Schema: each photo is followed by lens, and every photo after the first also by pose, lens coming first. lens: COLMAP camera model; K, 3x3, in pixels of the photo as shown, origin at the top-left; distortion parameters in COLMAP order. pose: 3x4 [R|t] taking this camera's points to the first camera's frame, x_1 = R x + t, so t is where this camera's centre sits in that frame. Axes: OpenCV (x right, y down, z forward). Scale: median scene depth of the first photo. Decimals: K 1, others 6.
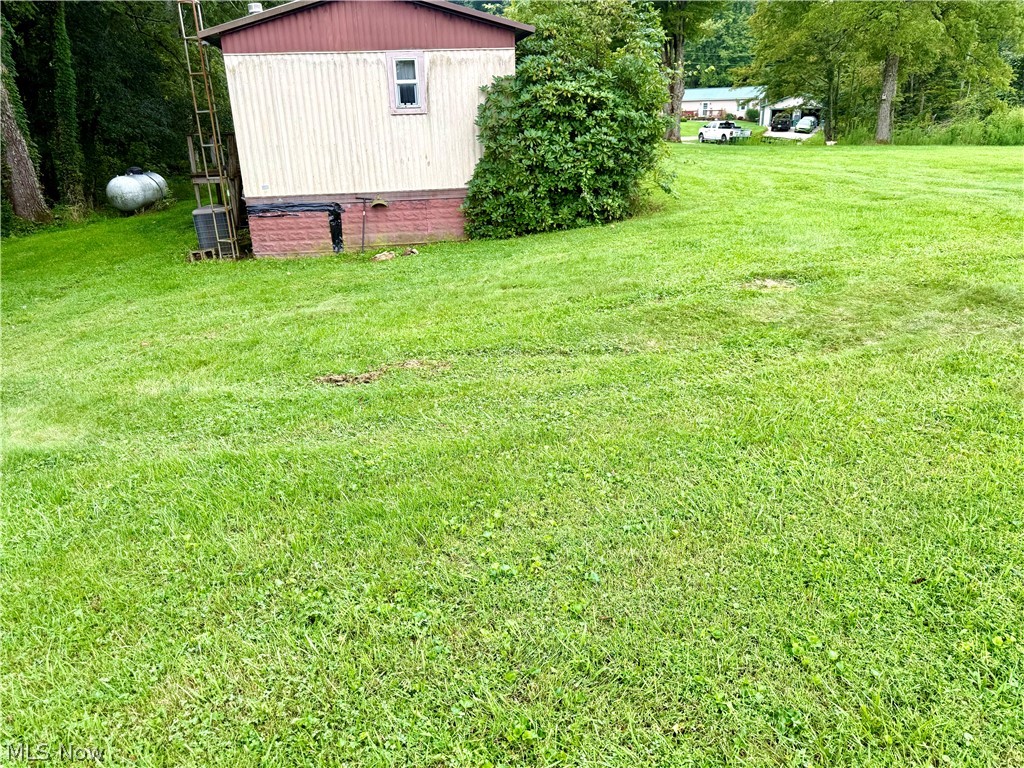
lens RADIAL K [[718.4, 0, 512.0], [0, 718.4, 384.0], [0, 0, 1]] dist [0.130181, -0.184516]
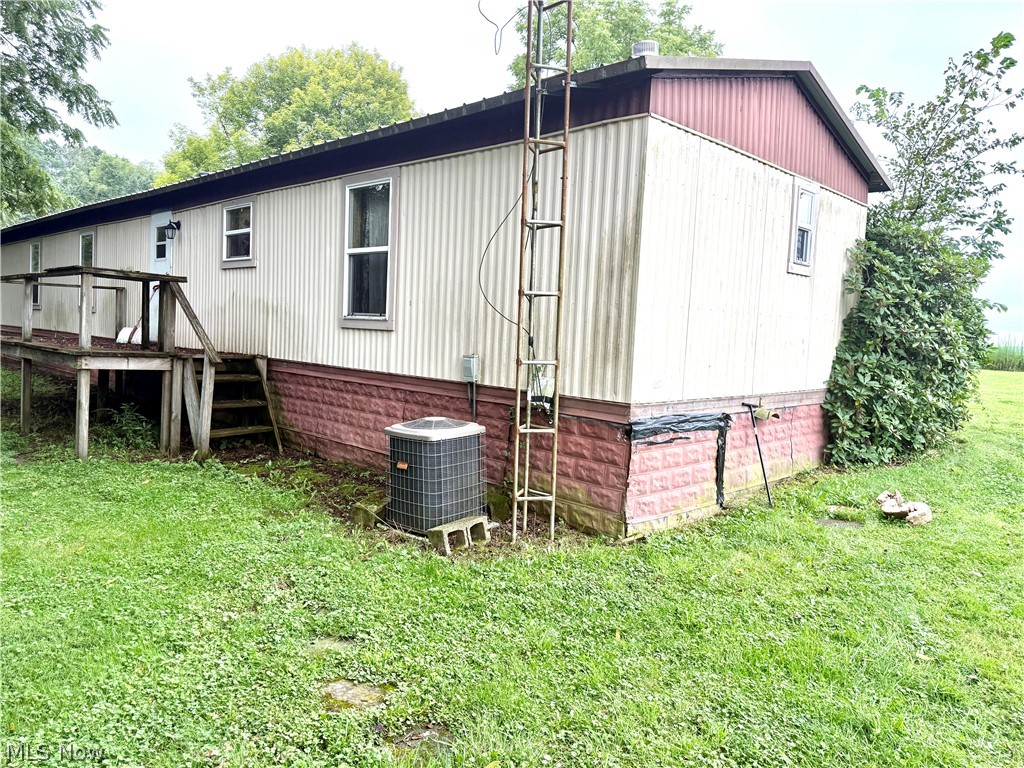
lens RADIAL K [[718.4, 0, 512.0], [0, 718.4, 384.0], [0, 0, 1]] dist [0.130181, -0.184516]
pose [[0.788067, 0.029975, 0.614859, -0.695268], [0.123992, 0.970614, -0.206240, -0.180306], [-0.602973, 0.238768, 0.761192, 0.686416]]
